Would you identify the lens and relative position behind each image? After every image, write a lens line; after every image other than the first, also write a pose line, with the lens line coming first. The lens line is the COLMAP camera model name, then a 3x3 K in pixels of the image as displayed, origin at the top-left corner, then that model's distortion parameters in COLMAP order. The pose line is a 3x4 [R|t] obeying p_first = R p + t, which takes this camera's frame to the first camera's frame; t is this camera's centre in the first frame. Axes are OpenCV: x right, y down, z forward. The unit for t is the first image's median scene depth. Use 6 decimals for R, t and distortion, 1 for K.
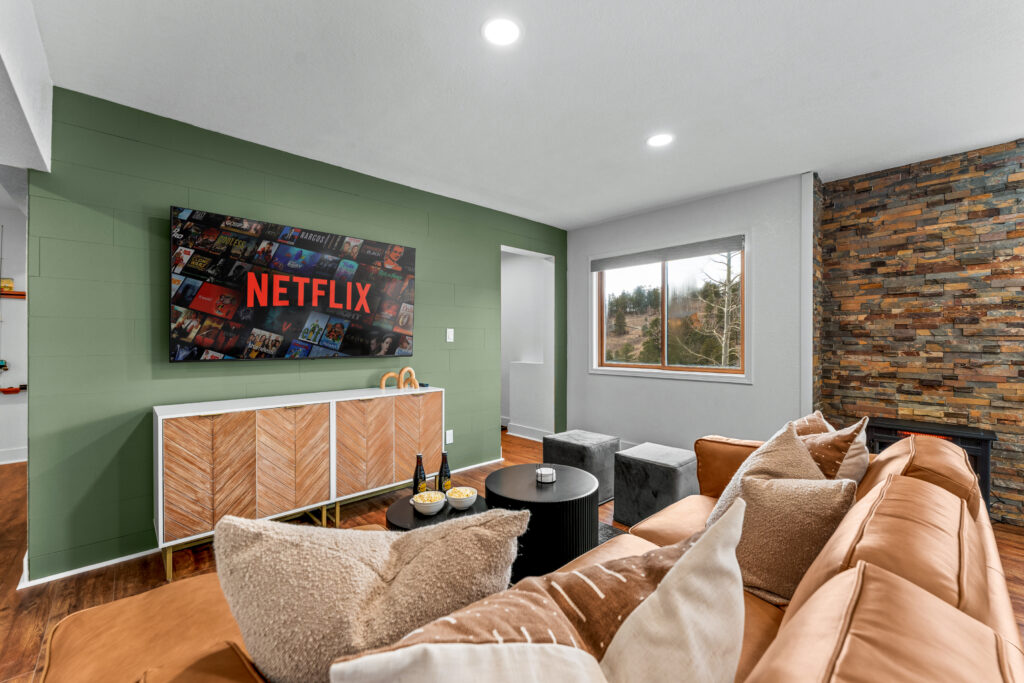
lens RADIAL K [[414.9, 0, 531.5], [0, 414.9, 334.9], [0, 0, 1]] dist [-0.003812, 0.000204]
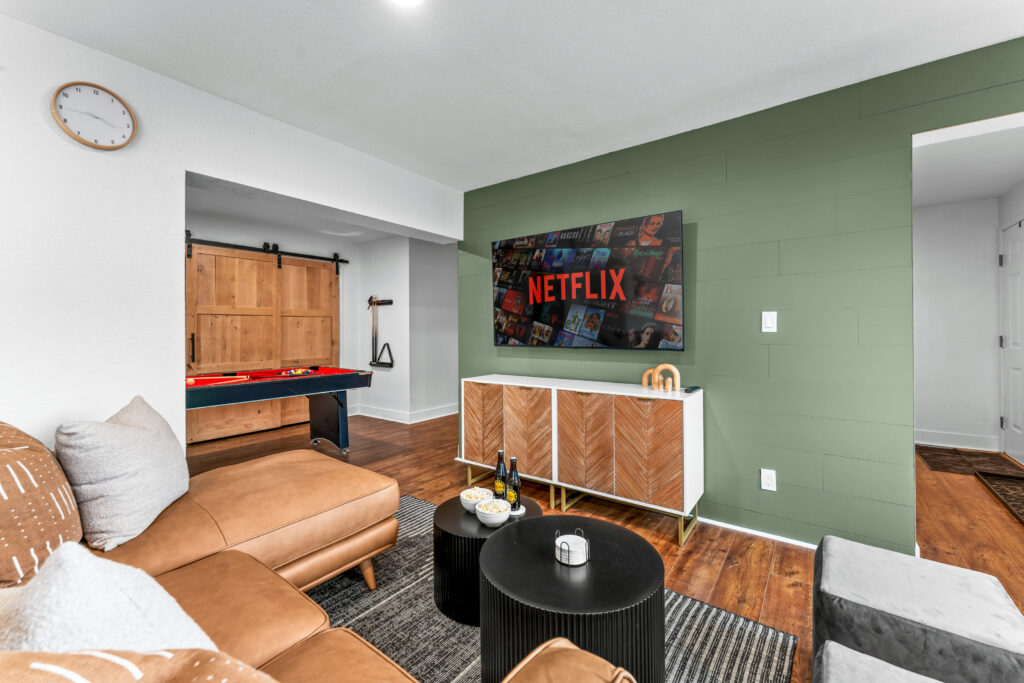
lens RADIAL K [[414.9, 0, 513.3], [0, 414.9, 325.0], [0, 0, 1]] dist [-0.003812, 0.000204]
pose [[0.149515, -0.018576, -0.988585, 0.509013], [0.013230, 0.999772, -0.016786, 0.014025], [0.988671, -0.010569, 0.149727, 0.681625]]
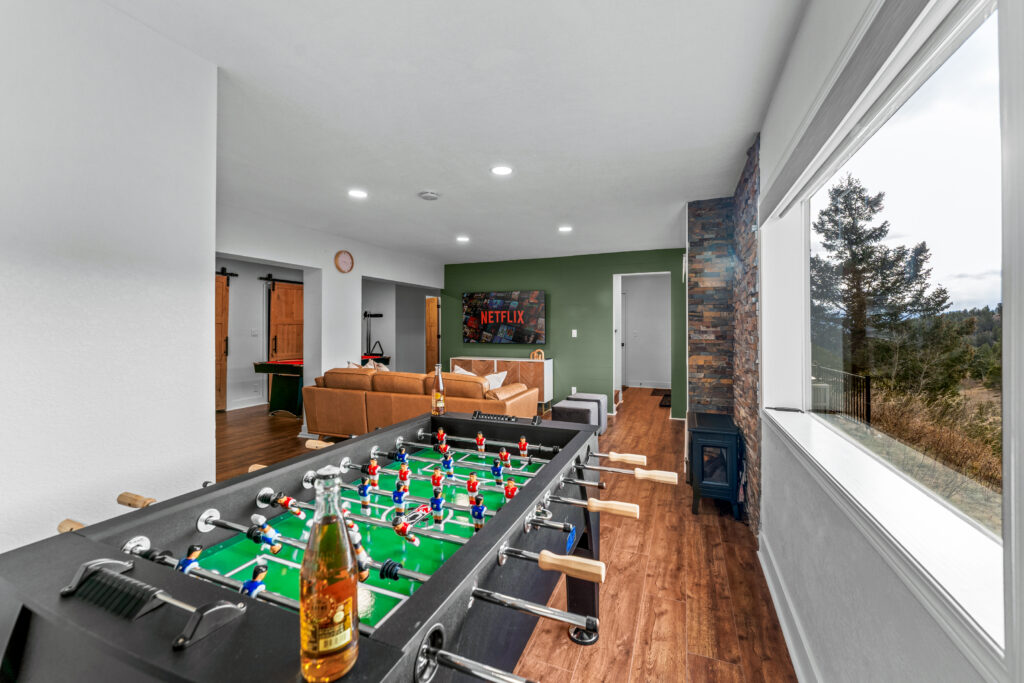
lens RADIAL K [[414.9, 0, 514.1], [0, 414.9, 322.9], [0, 0, 1]] dist [-0.003812, 0.000204]
pose [[0.391387, -0.014019, -0.920119, 1.762648], [0.007397, 0.999900, -0.012088, -0.034729], [0.920196, -0.002075, 0.391452, 0.100836]]
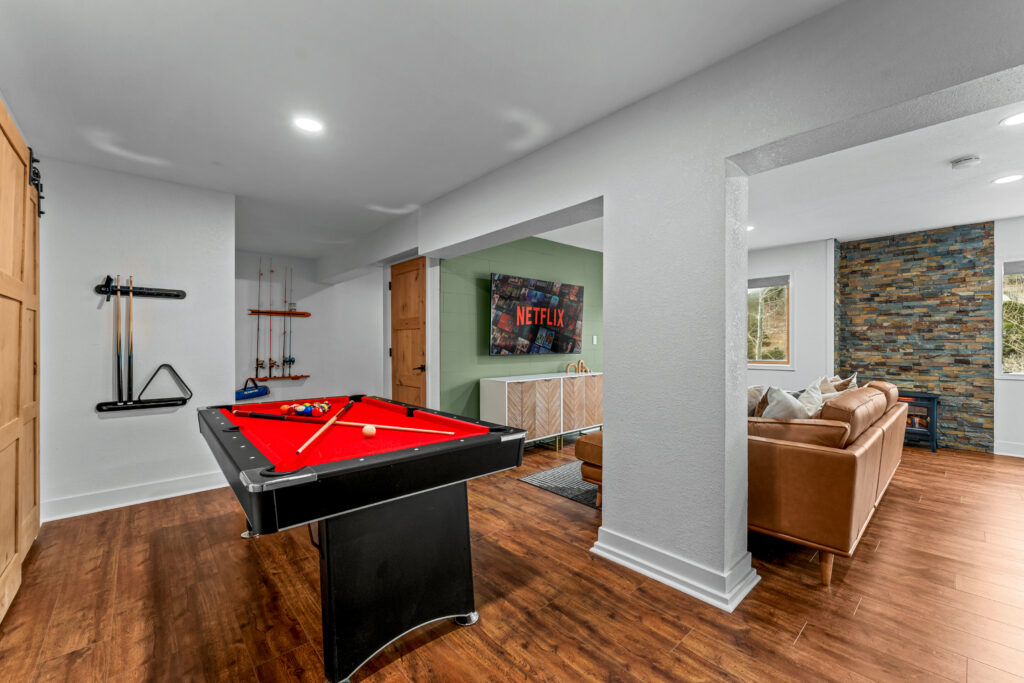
lens RADIAL K [[414.9, 0, 537.9], [0, 414.9, 340.3], [0, 0, 1]] dist [-0.003812, 0.000204]
pose [[0.999769, -0.004192, -0.021100, -0.500160], [0.004297, 0.999979, 0.004930, -0.009592], [0.021079, -0.005020, 0.999765, -0.724674]]
